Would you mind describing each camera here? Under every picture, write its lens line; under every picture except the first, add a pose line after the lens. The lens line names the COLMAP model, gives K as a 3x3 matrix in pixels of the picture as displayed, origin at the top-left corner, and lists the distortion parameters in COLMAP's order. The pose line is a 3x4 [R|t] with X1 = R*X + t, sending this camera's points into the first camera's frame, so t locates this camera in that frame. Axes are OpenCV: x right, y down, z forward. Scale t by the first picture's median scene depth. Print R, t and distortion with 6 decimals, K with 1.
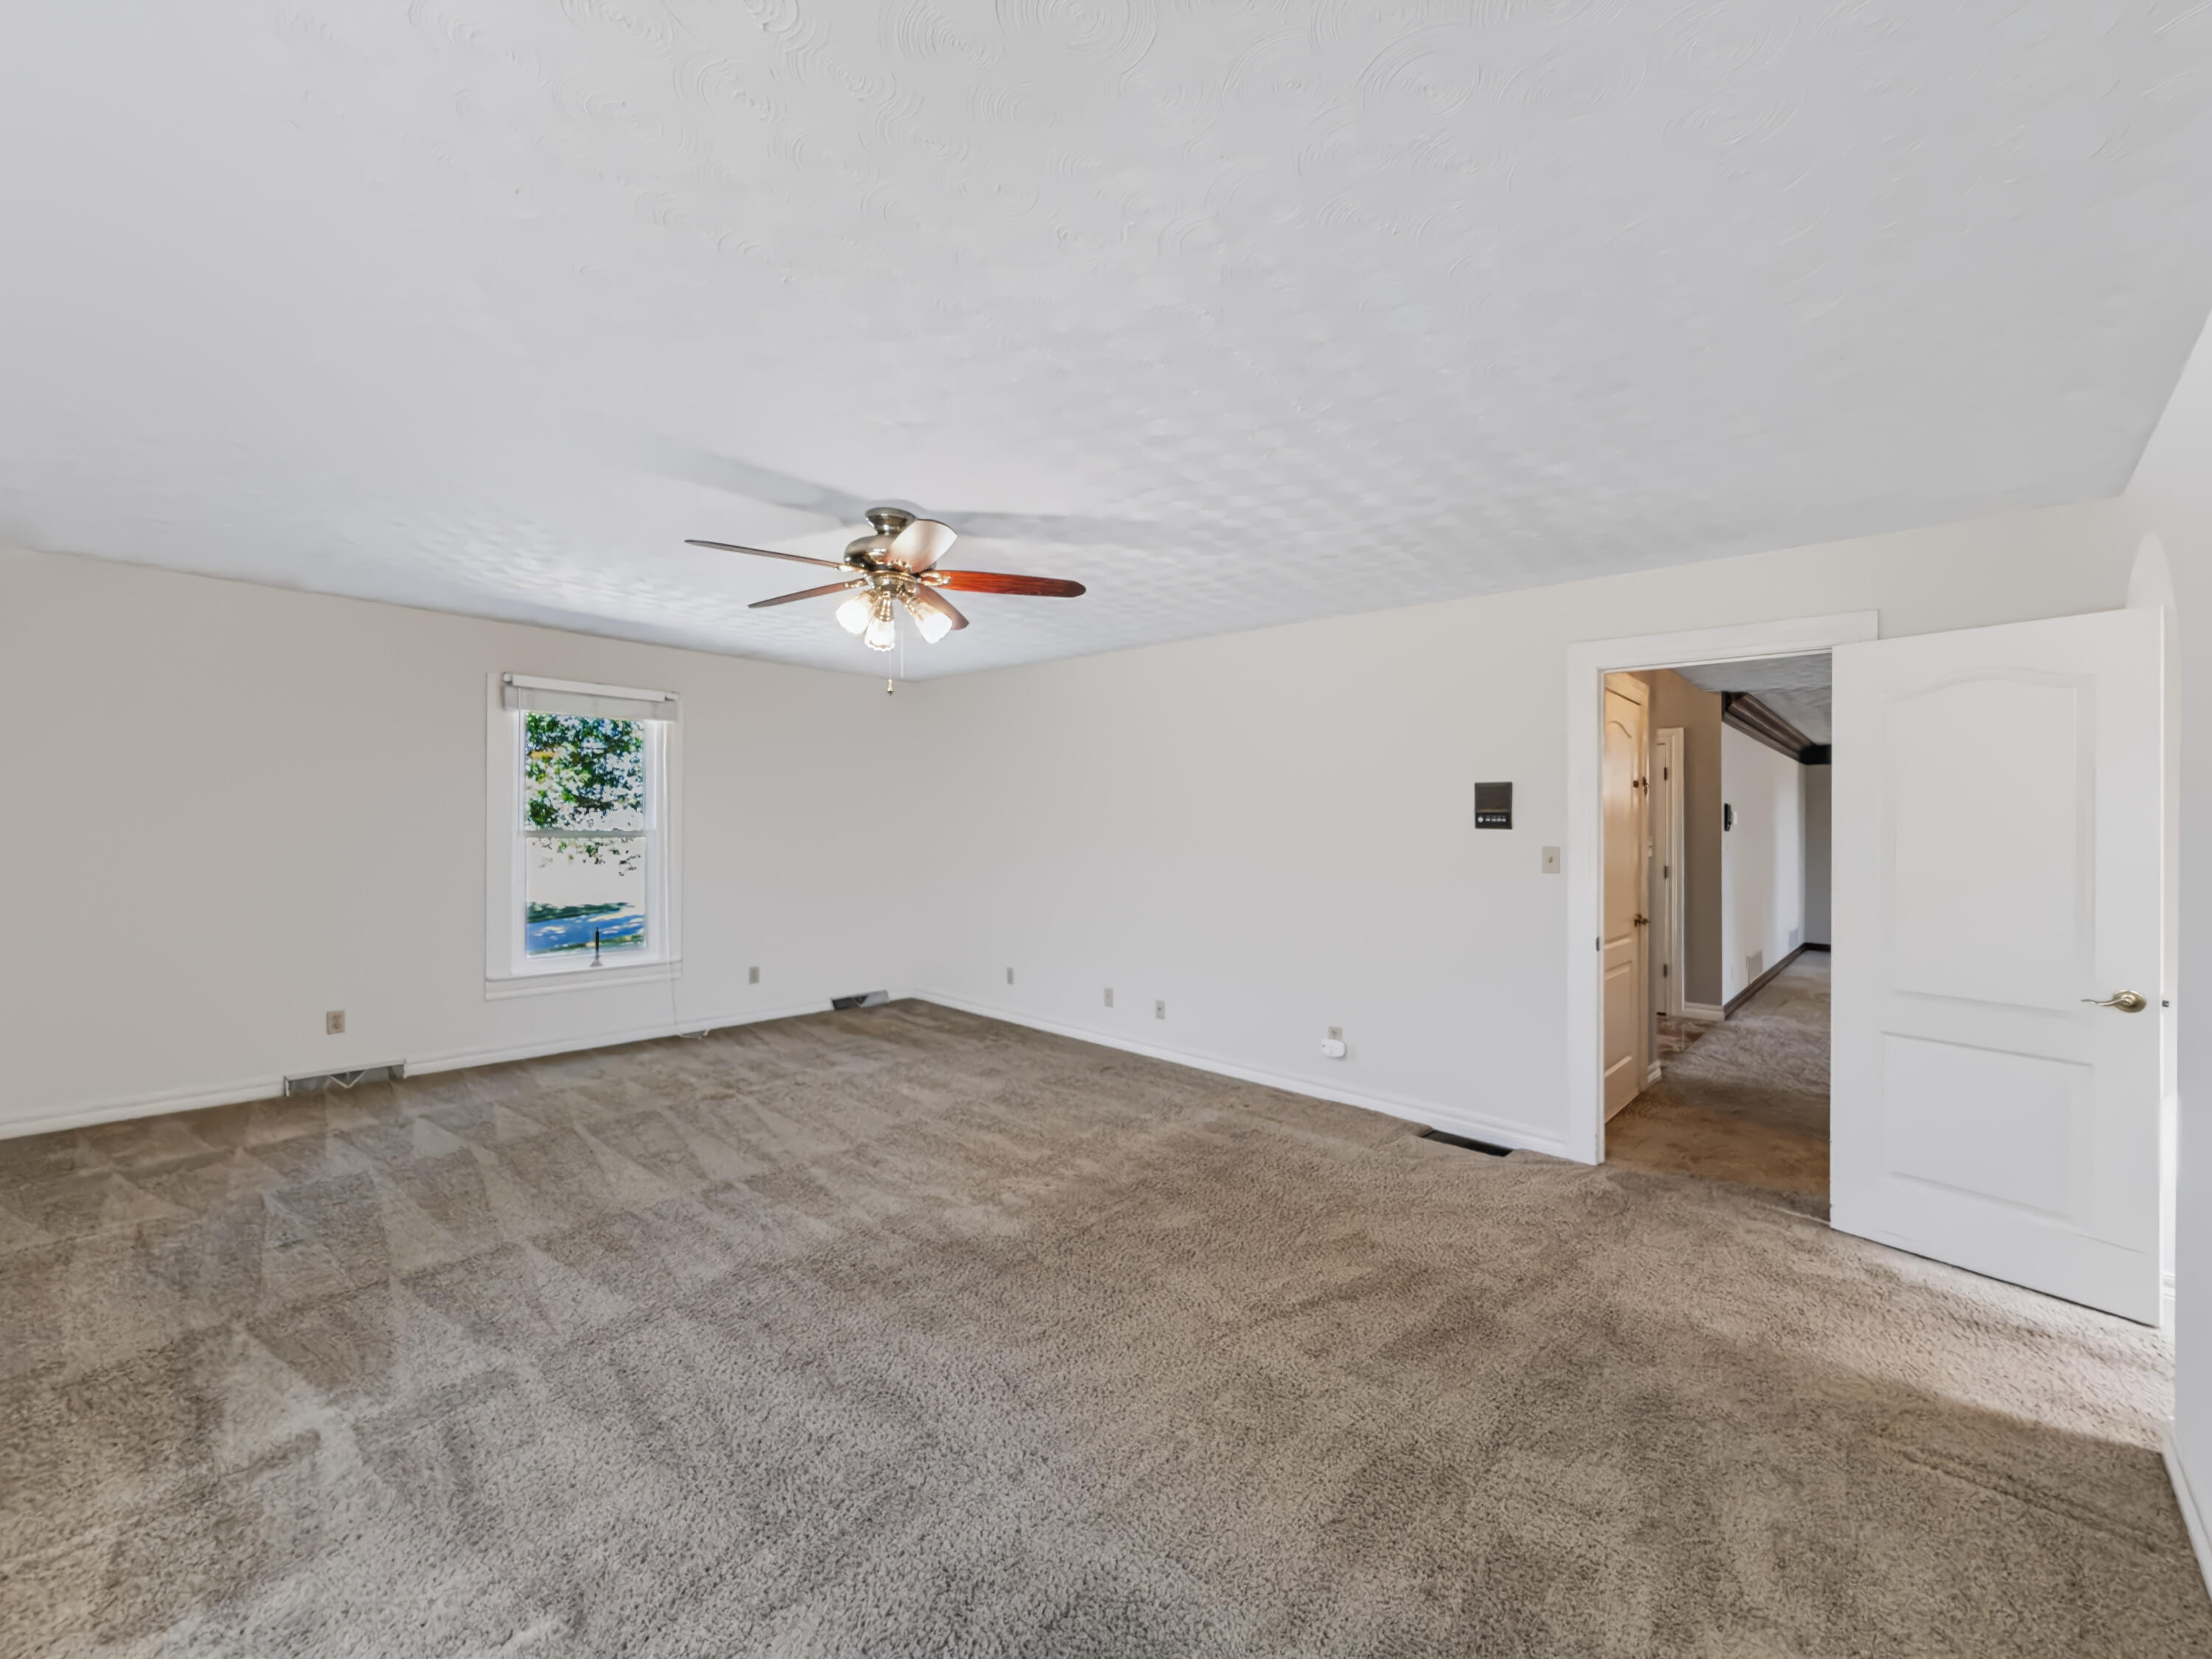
lens RADIAL K [[906.0, 0, 1104.4], [0, 906.0, 817.8], [0, 0, 1]] dist [-0.001088, -0.000951]
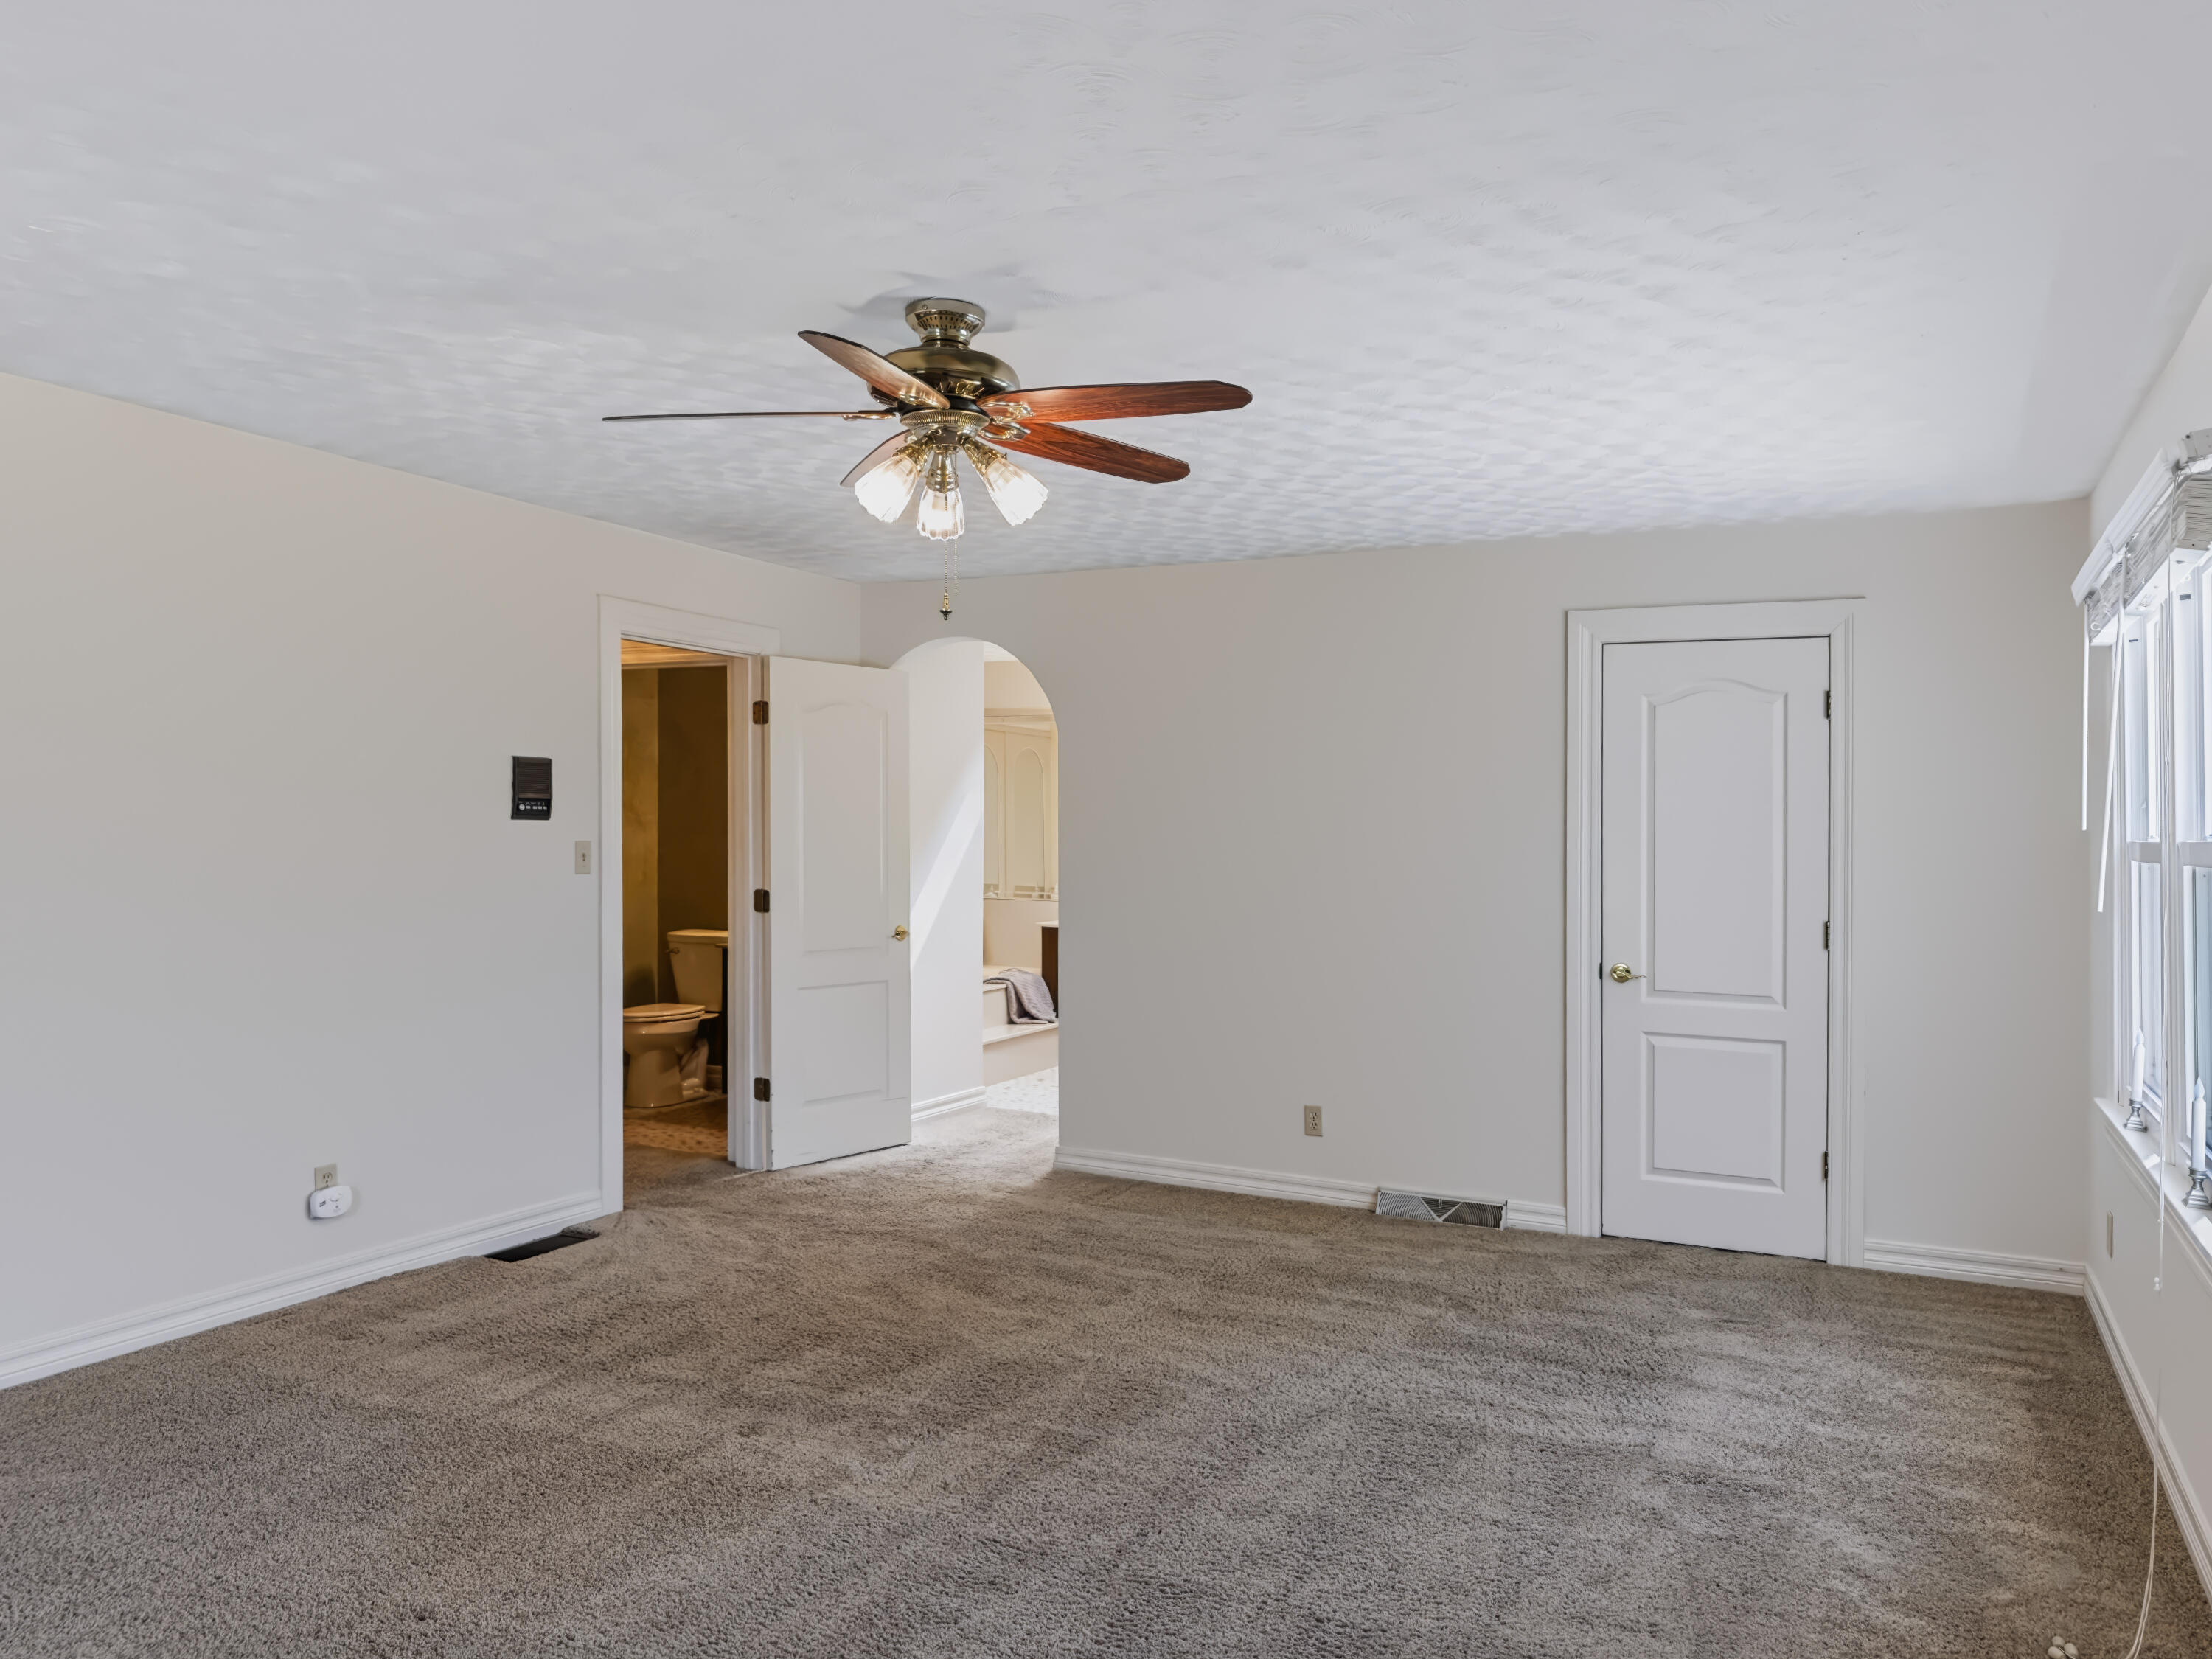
lens RADIAL K [[1502.1, 0, 1106.0], [0, 1502.1, 829.5], [0, 0, 1]] dist [-0.000978, -0.000131]
pose [[-0.260331, -0.018896, 0.965335, -0.913424], [-0.008647, 0.999814, 0.017239, -0.005260], [-0.965481, -0.003860, -0.260446, 0.892483]]
